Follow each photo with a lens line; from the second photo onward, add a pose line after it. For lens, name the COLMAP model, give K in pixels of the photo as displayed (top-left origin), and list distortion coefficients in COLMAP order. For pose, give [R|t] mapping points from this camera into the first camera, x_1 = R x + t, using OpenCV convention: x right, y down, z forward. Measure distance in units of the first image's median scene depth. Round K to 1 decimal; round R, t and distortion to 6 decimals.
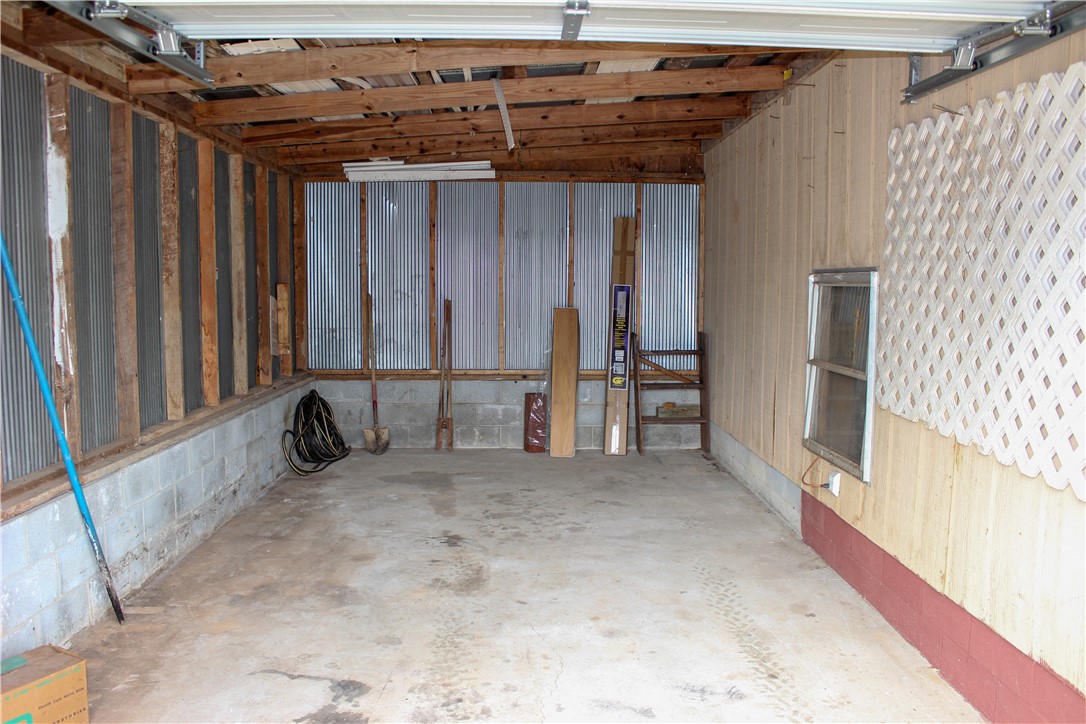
lens RADIAL K [[909.7, 0, 536.8], [0, 909.7, 379.4], [0, 0, 1]] dist [-0.156040, 0.151138]
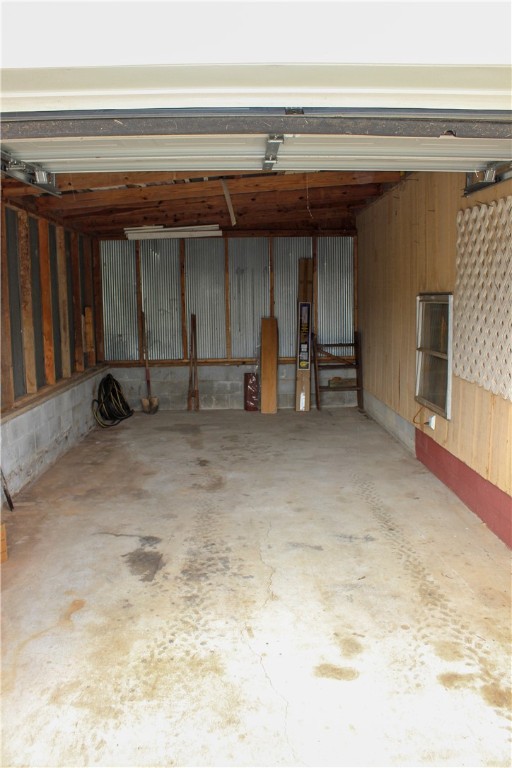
lens RADIAL K [[643.3, 0, 252.8], [0, 643.3, 382.4], [0, 0, 1]] dist [-0.156040, 0.151138]
pose [[0.999765, -0.021494, 0.002963, -0.002779], [0.021412, 0.999454, 0.025146, 0.004989], [-0.003502, -0.025077, 0.999679, -0.151881]]
